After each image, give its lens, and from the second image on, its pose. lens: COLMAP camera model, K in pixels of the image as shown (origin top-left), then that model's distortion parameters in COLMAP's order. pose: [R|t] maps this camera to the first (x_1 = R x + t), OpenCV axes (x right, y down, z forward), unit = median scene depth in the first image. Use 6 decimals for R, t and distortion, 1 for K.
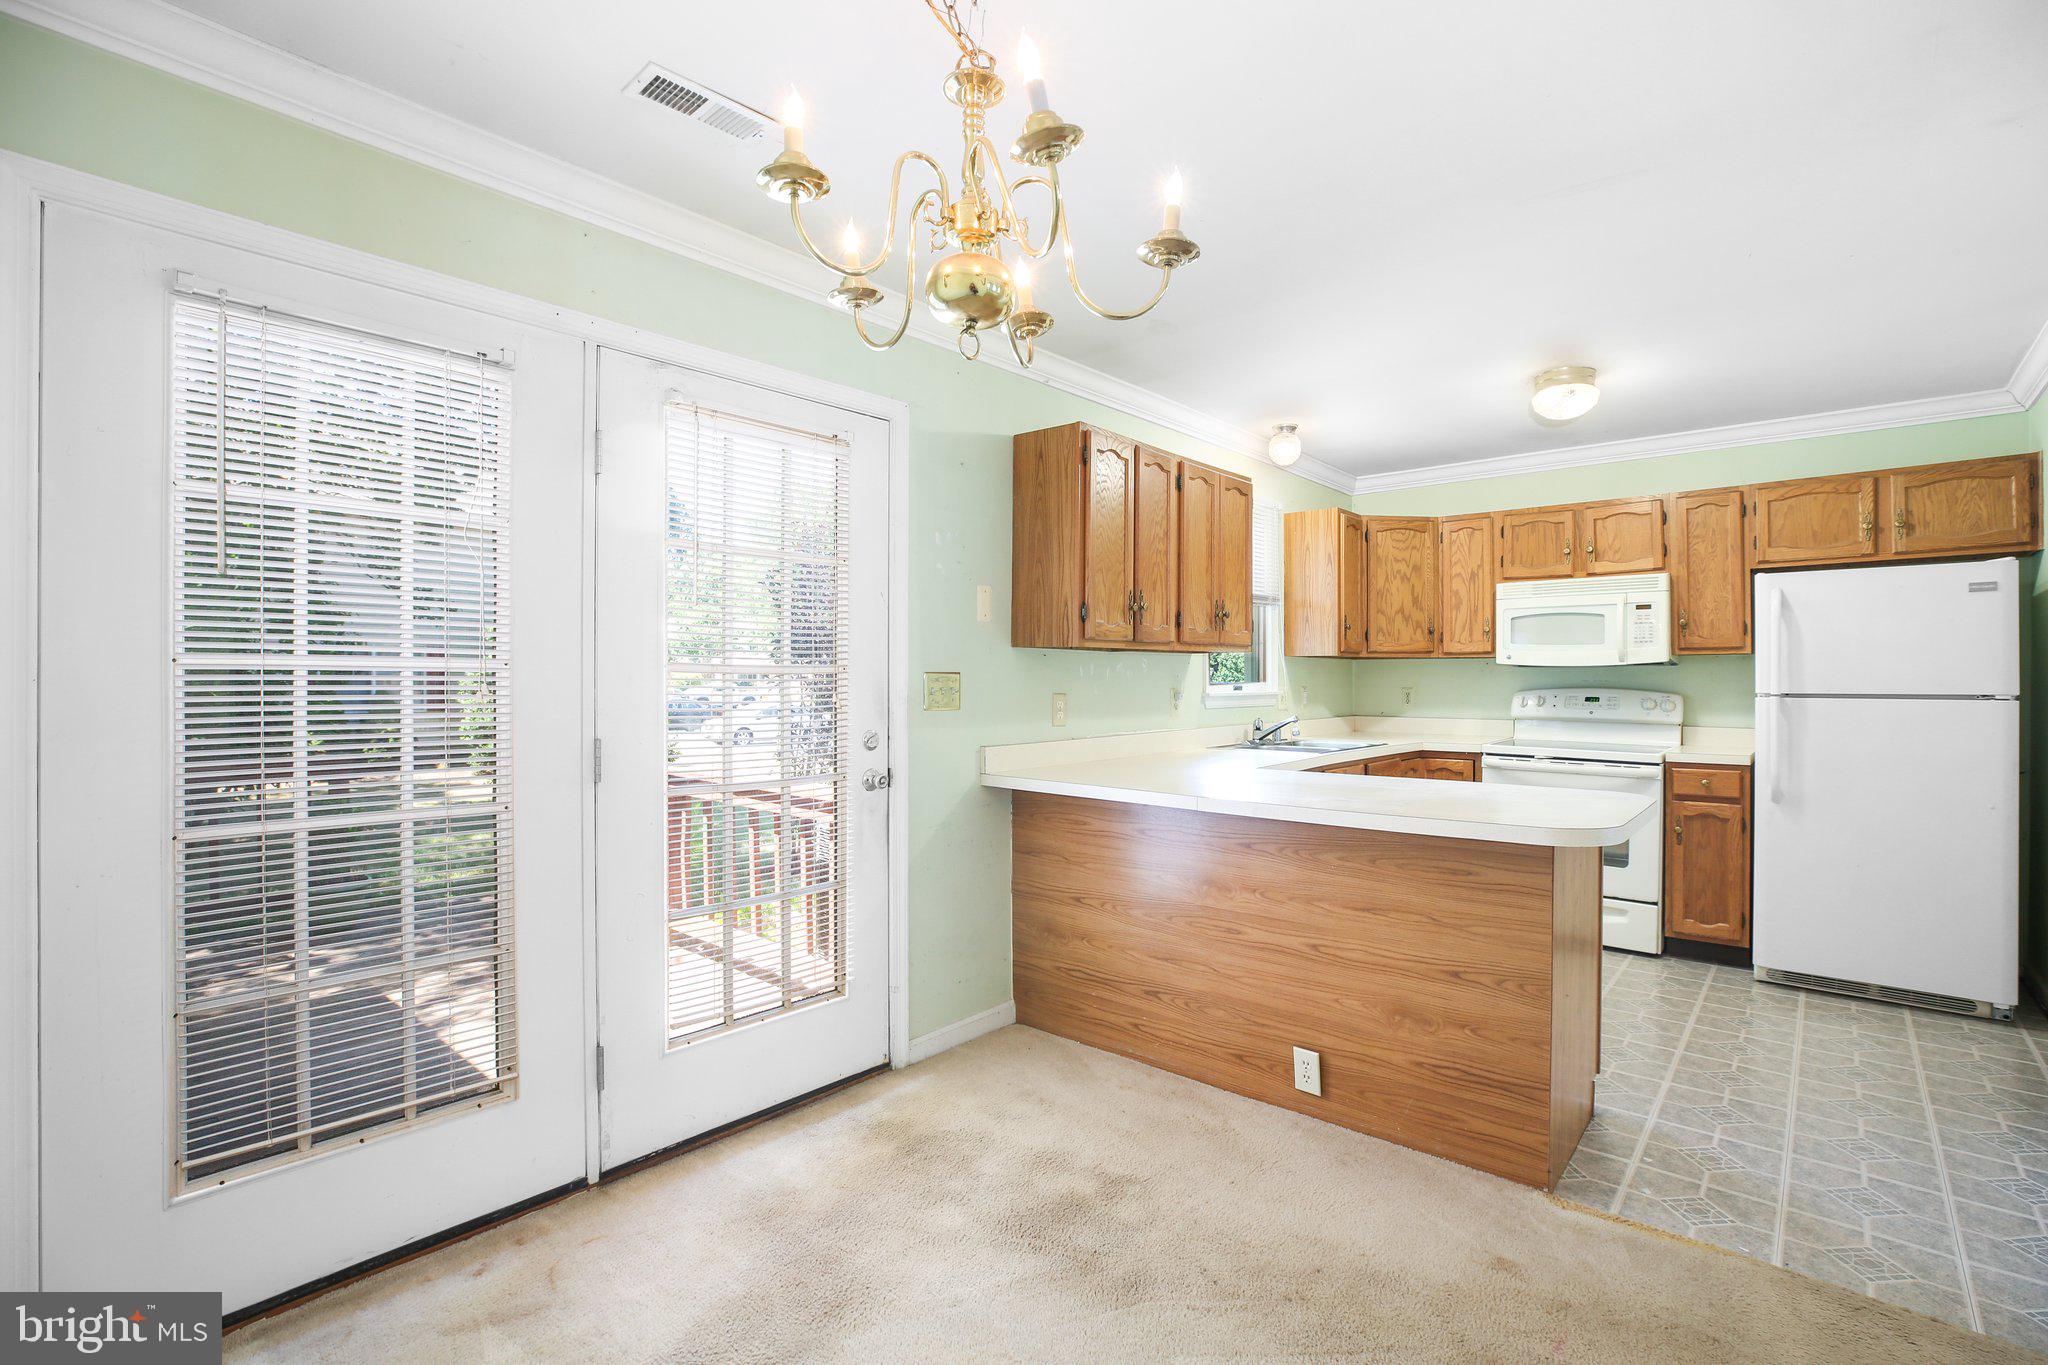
lens RADIAL K [[938.1, 0, 1033.4], [0, 938.1, 675.9], [0, 0, 1]] dist [-0.044687, 0.014619]
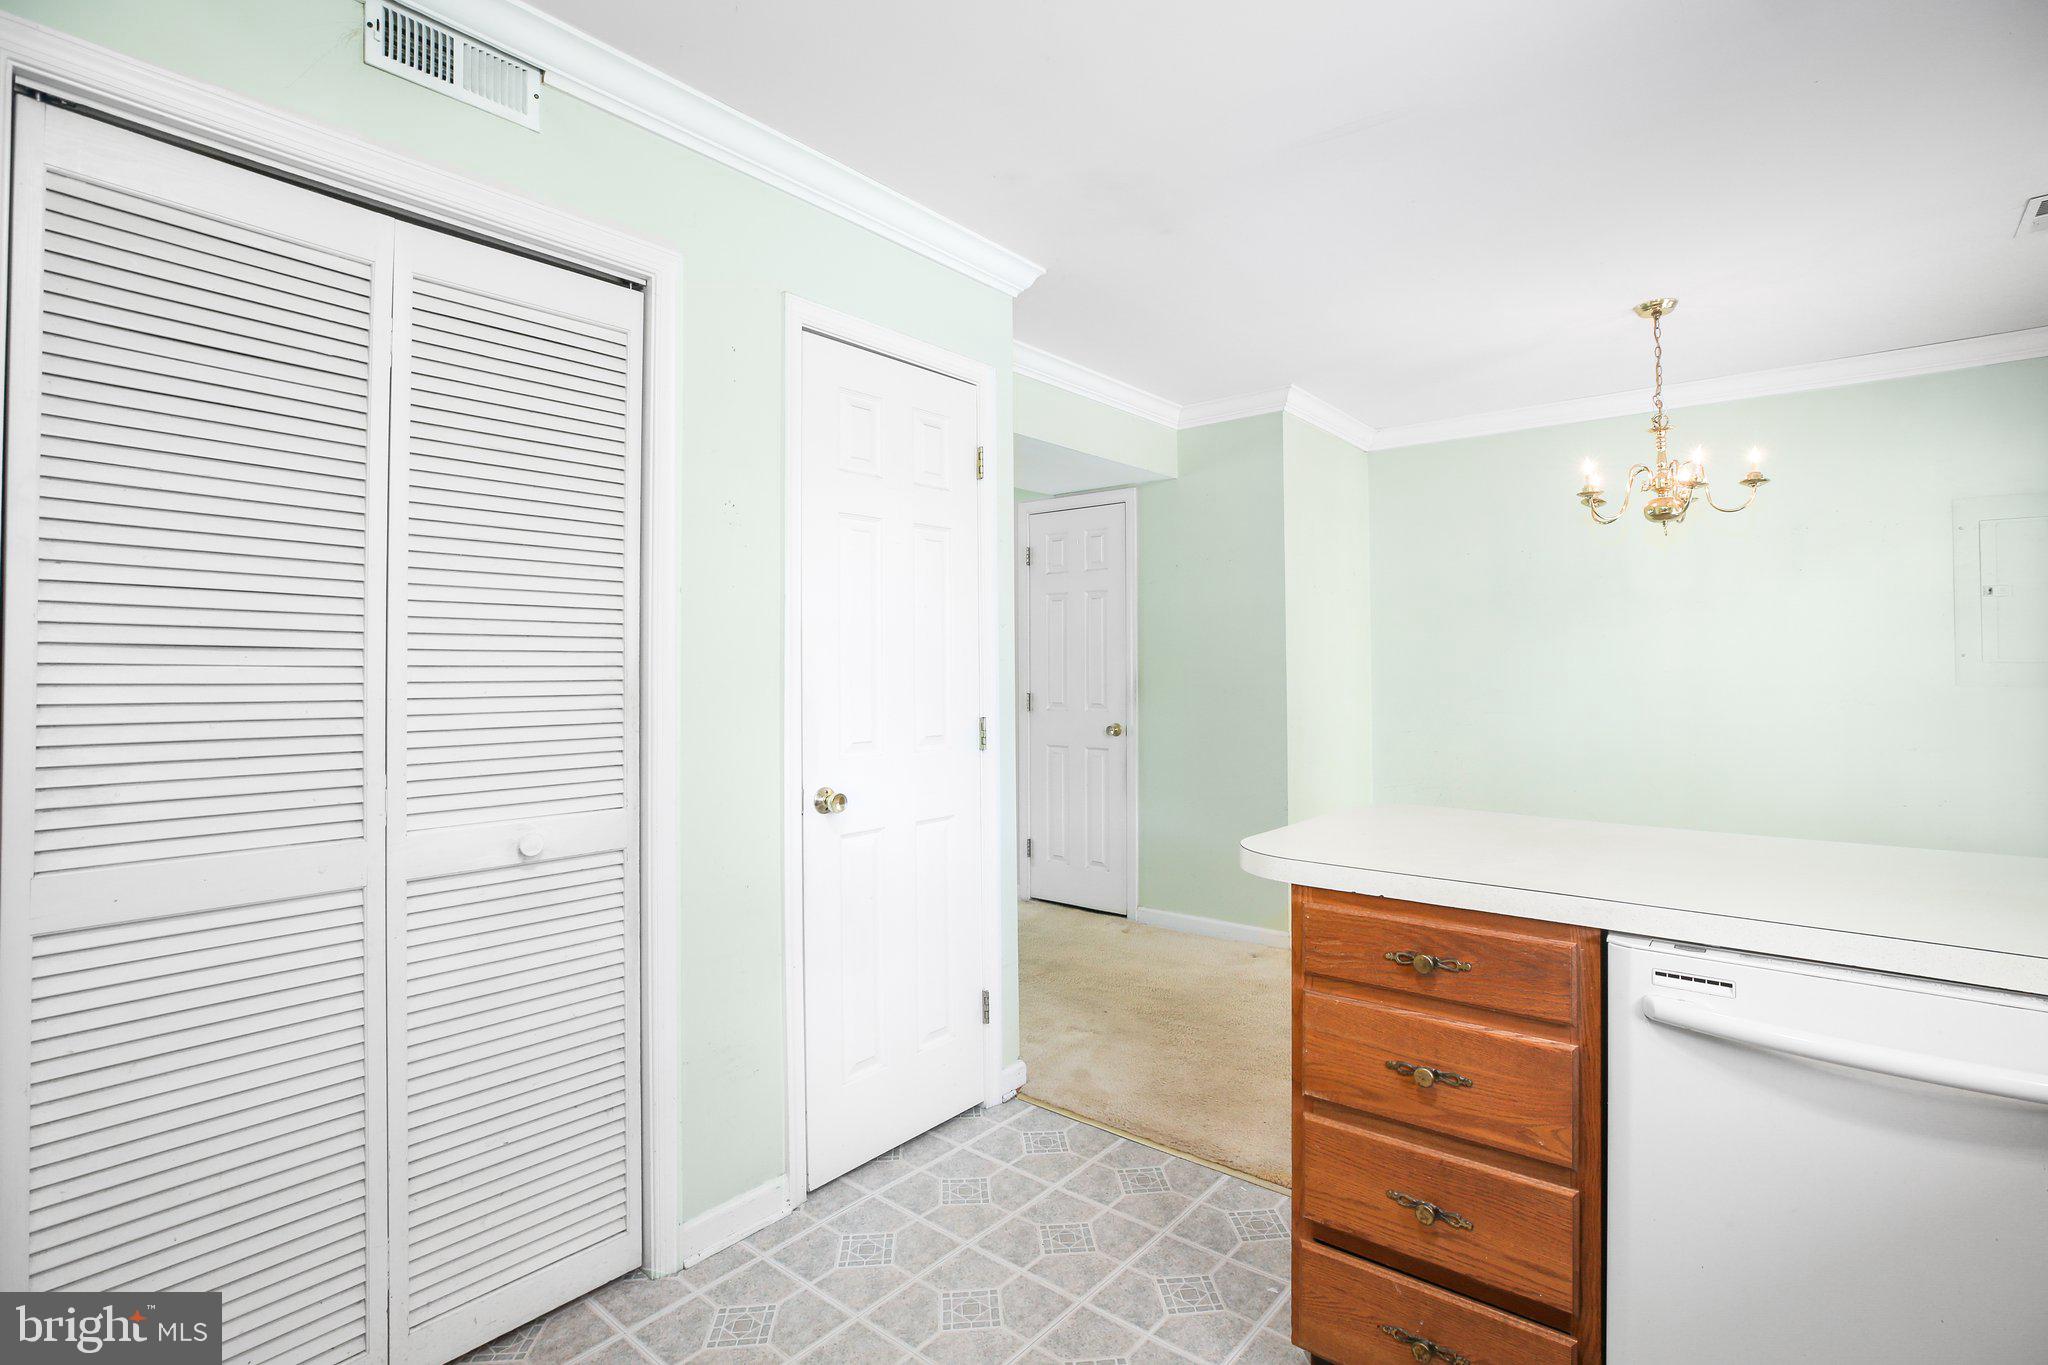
lens RADIAL K [[946.5, 0, 1032.8], [0, 946.5, 639.4], [0, 0, 1]] dist [-0.049070, 0.016719]
pose [[-0.999413, 0.005682, -0.033787, 0.514456], [0.006636, 0.999580, -0.028206, 0.001987], [0.033613, -0.028414, -0.999031, 1.022742]]
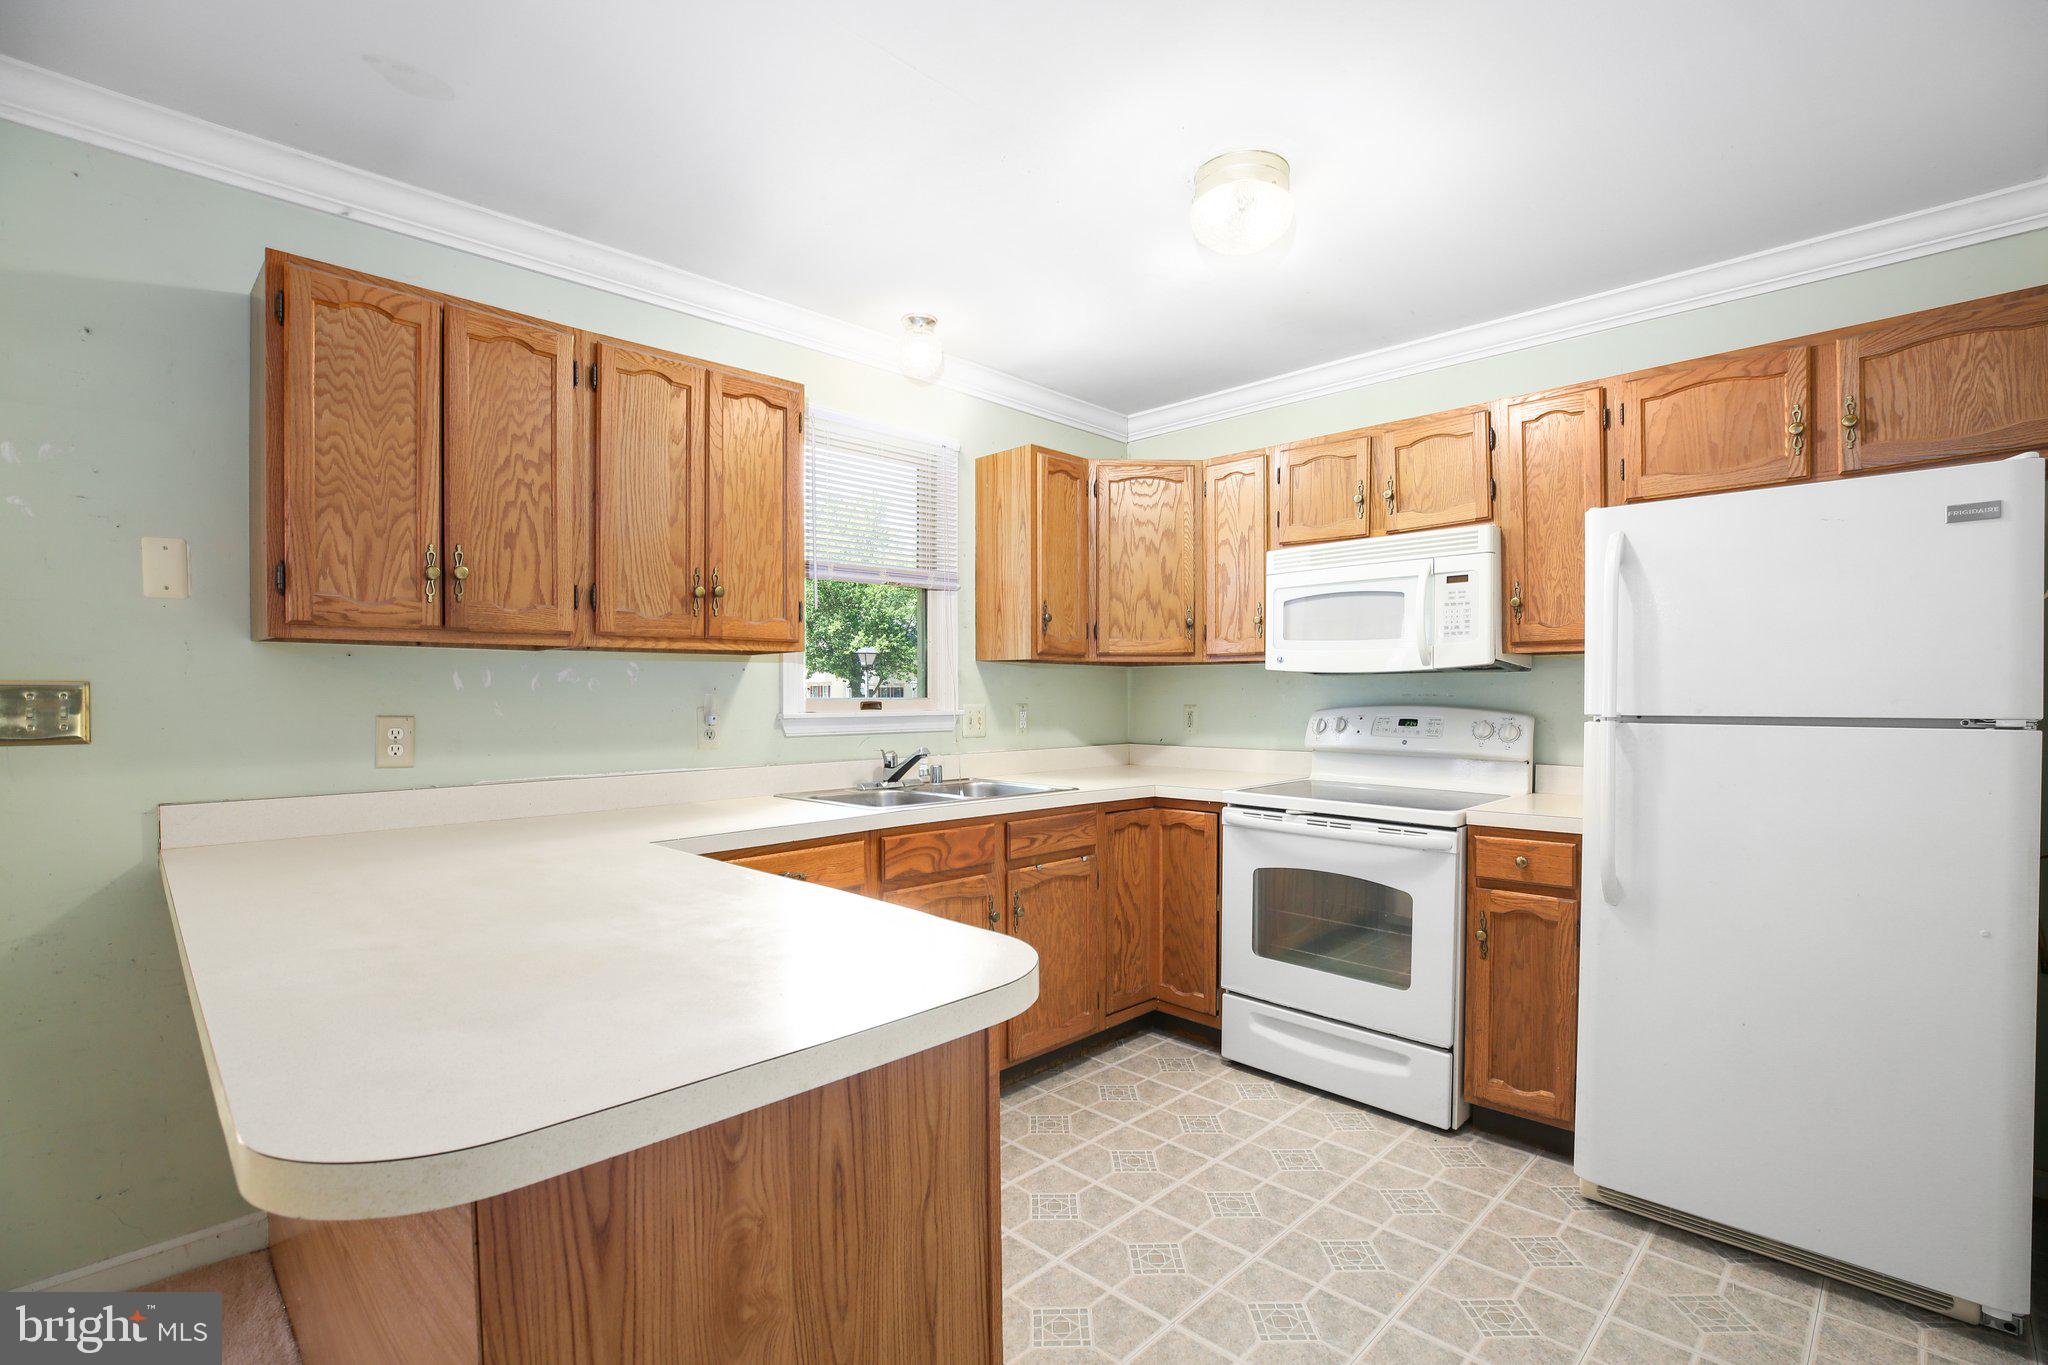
lens RADIAL K [[940.9, 0, 1032.8], [0, 940.9, 710.2], [0, 0, 1]] dist [-0.046301, 0.015024]
pose [[0.998157, -0.001429, -0.060665, 0.425416], [0.002537, 0.999832, 0.018178, 0.003953], [0.060629, -0.018299, 0.997993, 0.351158]]
